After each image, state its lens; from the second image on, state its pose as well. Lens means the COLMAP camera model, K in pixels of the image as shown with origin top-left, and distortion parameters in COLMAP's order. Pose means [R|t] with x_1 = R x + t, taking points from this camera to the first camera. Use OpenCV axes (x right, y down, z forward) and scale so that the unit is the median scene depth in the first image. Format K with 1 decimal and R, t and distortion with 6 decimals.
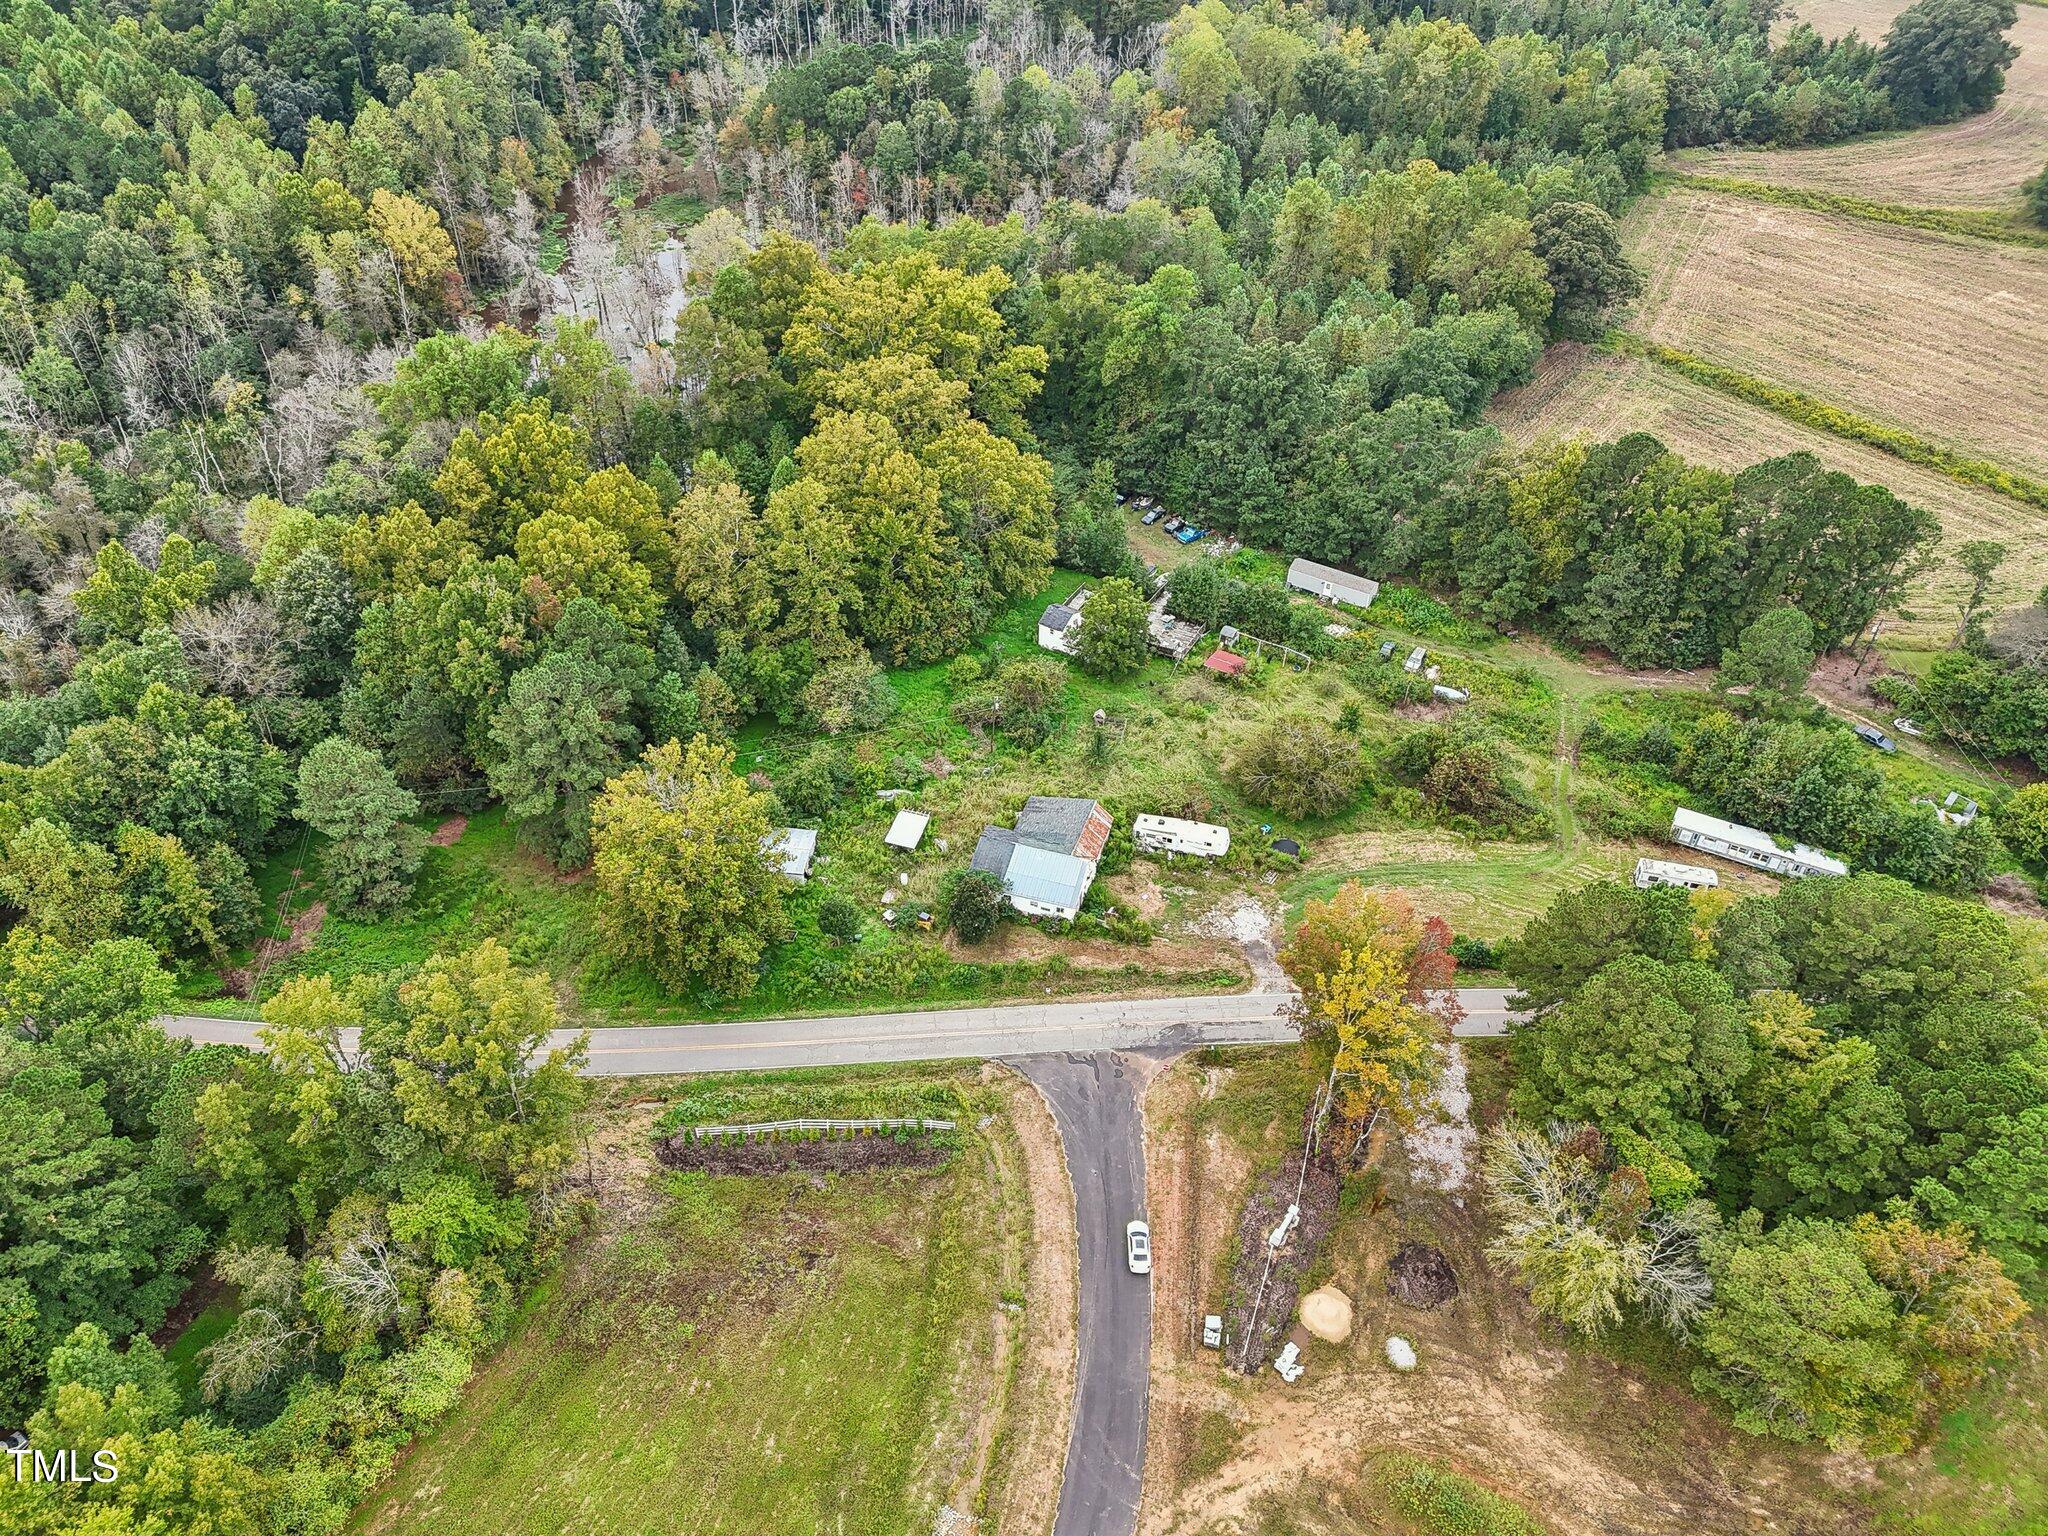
lens RADIAL K [[1513.6, 0, 1024.0], [0, 1513.6, 768.0], [0, 0, 1]] dist [0.088583, -0.098652]
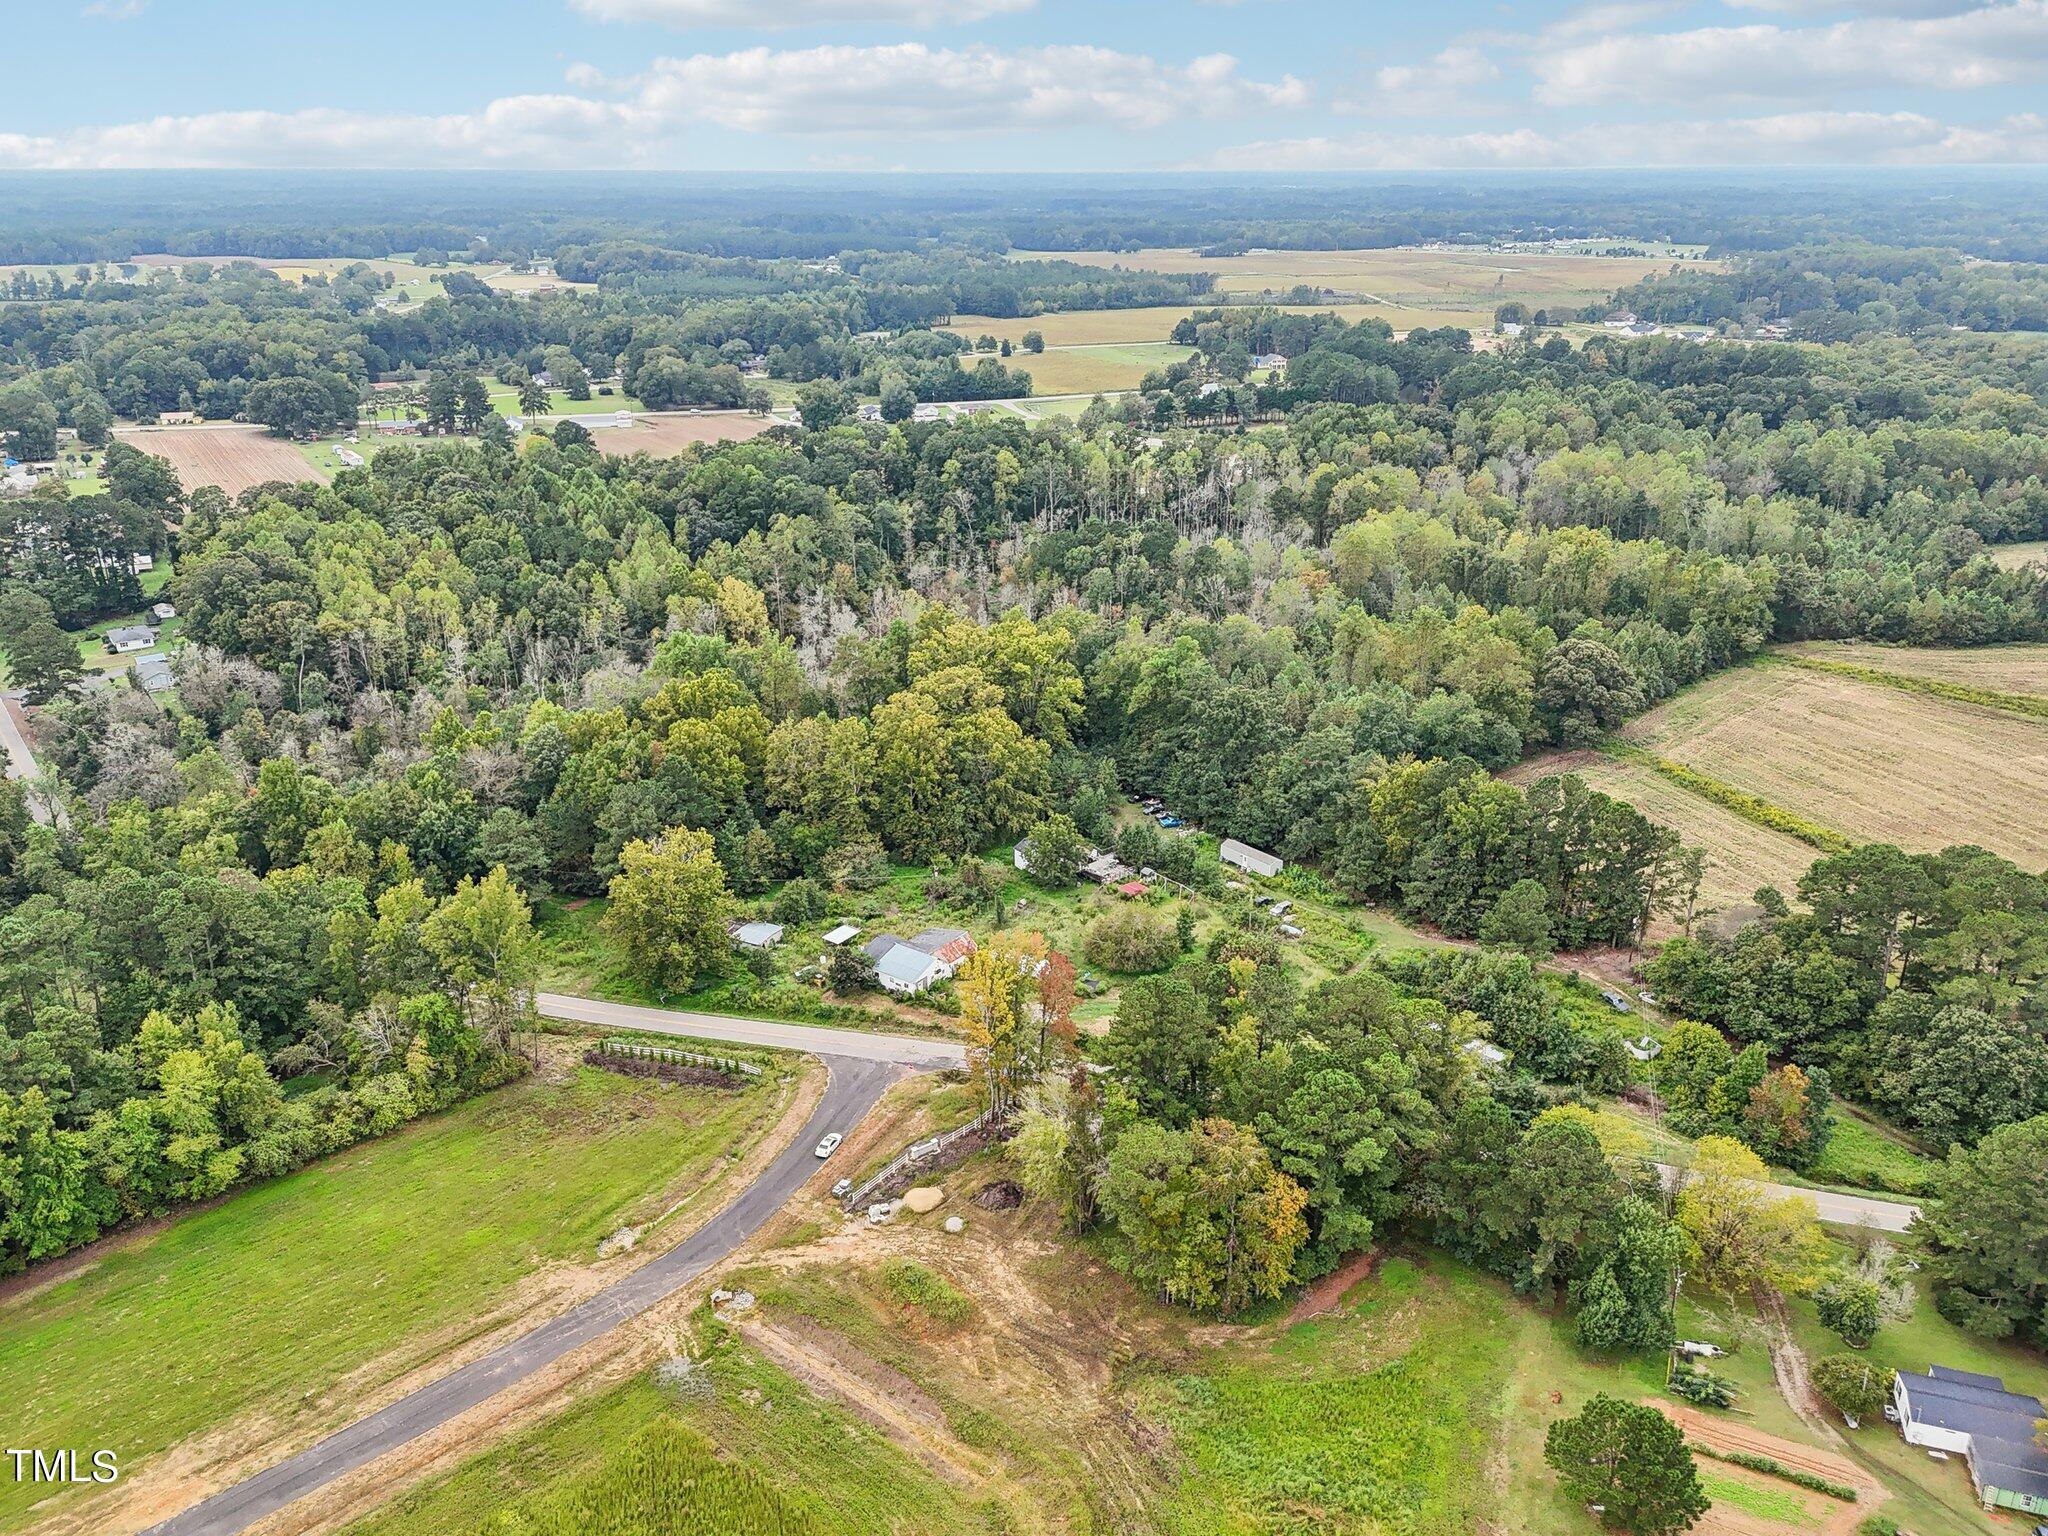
lens RADIAL K [[1546.5, 0, 1028.3], [0, 1546.5, 763.2], [0, 0, 1]] dist [0.153501, -0.301628]
pose [[0.943004, 0.092525, -0.319661, 0.539036], [-0.194134, 0.933136, -0.302603, 0.295938], [0.270289, 0.347413, 0.897913, -0.334940]]
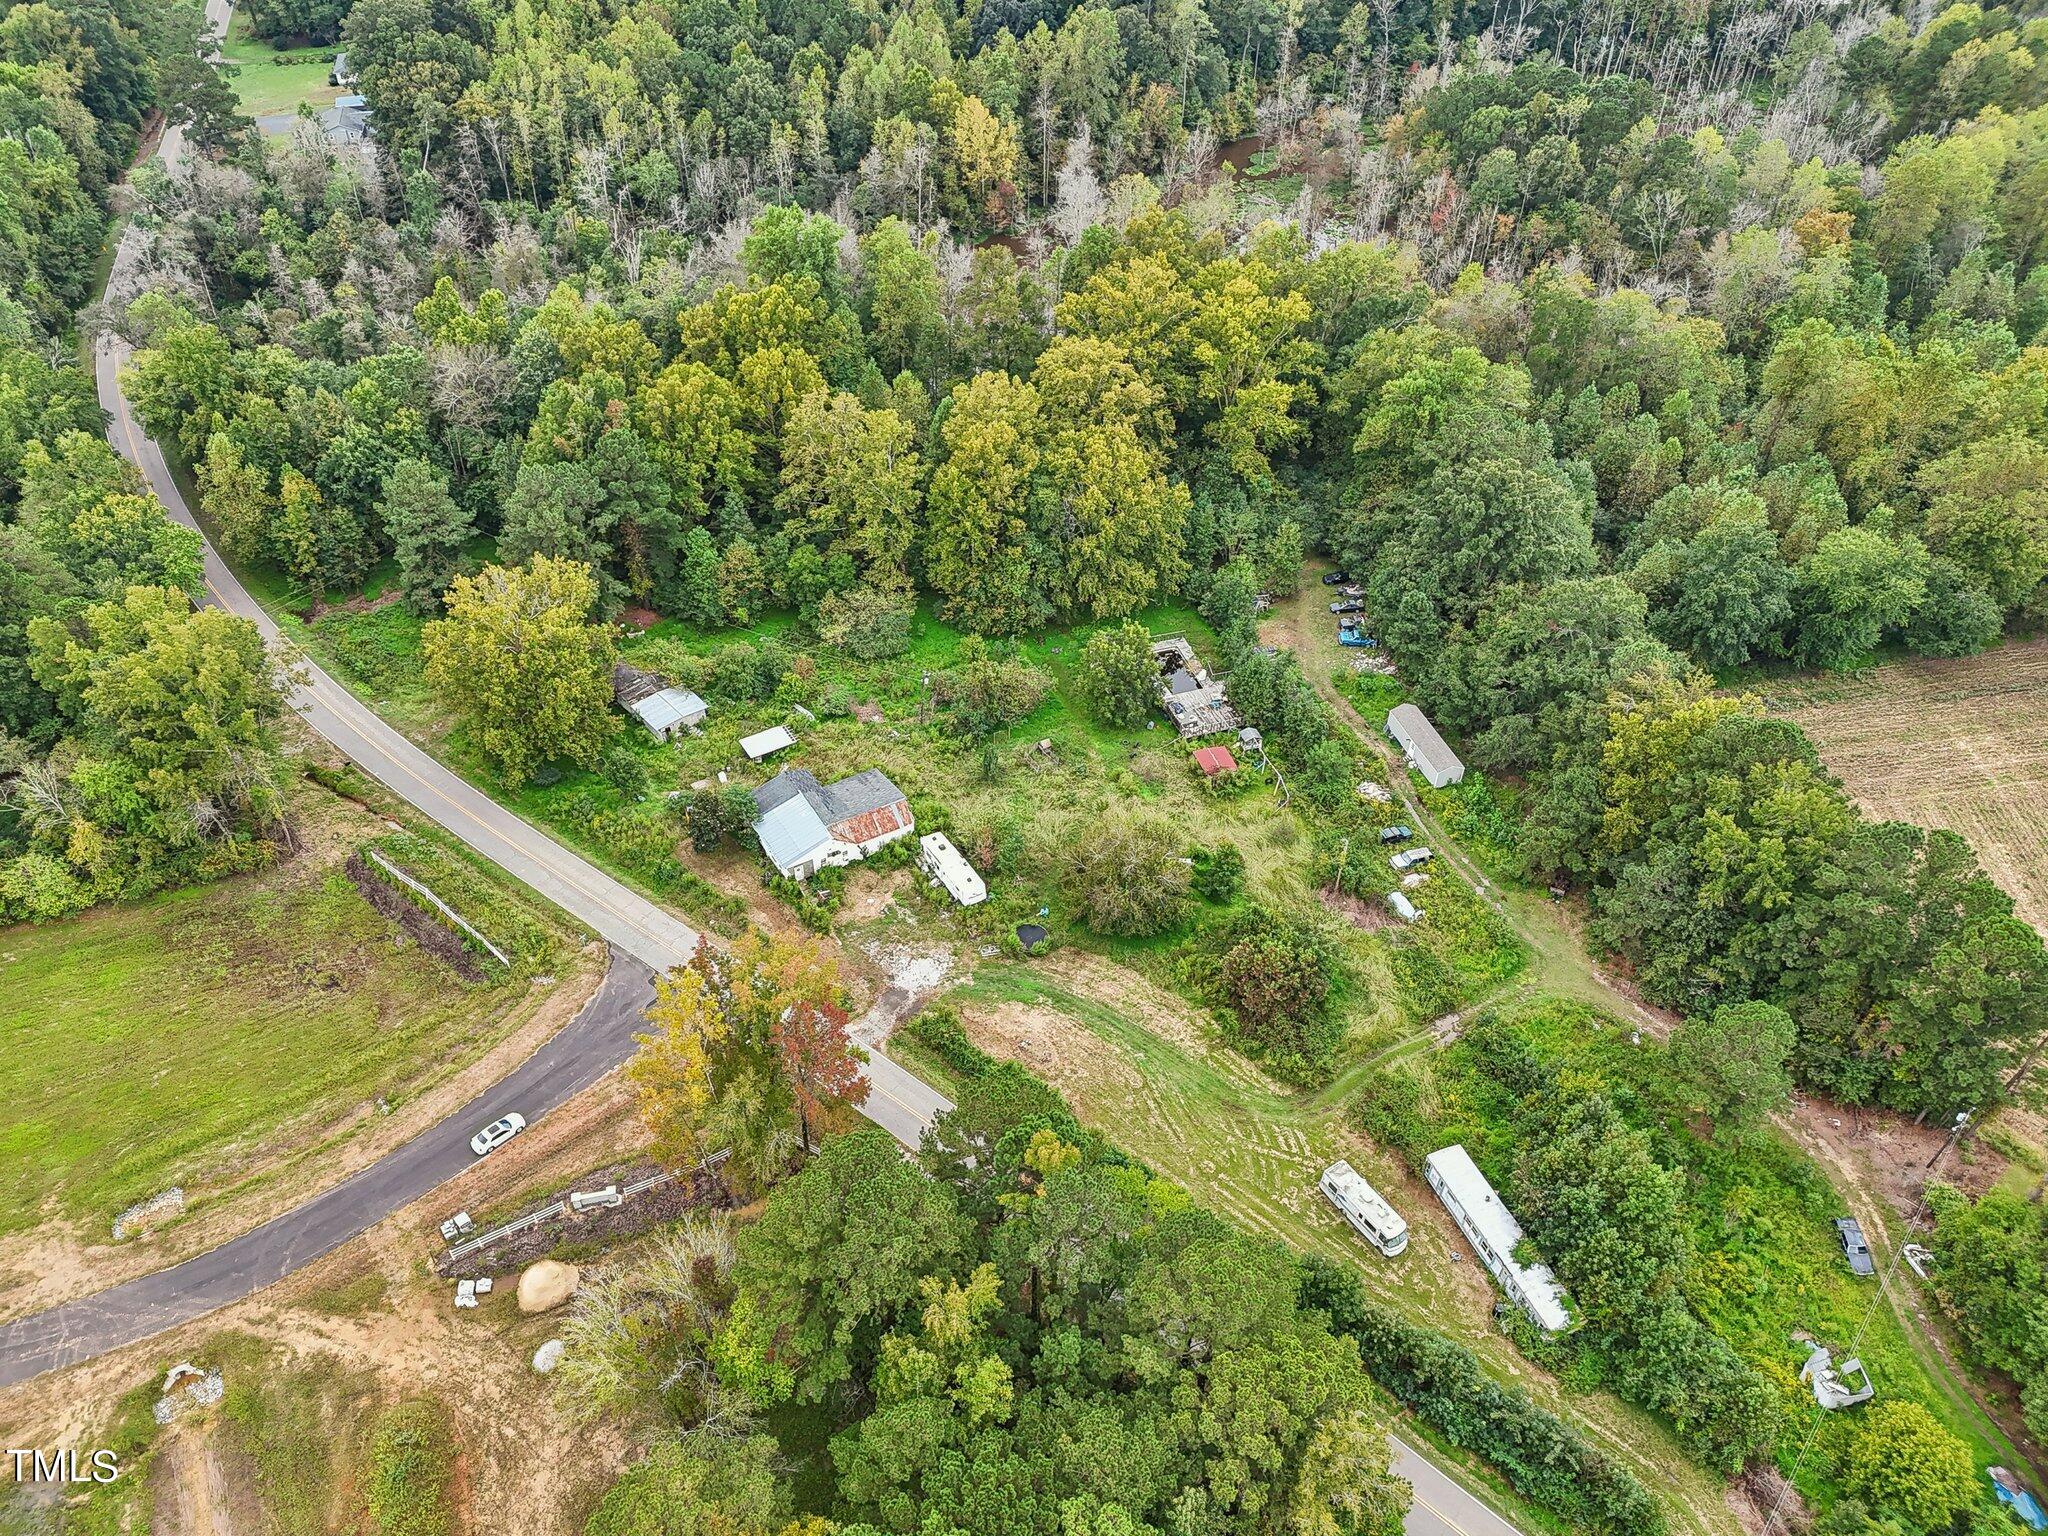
lens RADIAL K [[1513.6, 0, 1024.0], [0, 1513.6, 768.0], [0, 0, 1]] dist [0.088583, -0.098652]
pose [[0.740120, 0.434198, -0.513512, 0.587486], [-0.431157, 0.892400, 0.133141, -0.156054], [0.516068, 0.122864, 0.847690, 0.201147]]
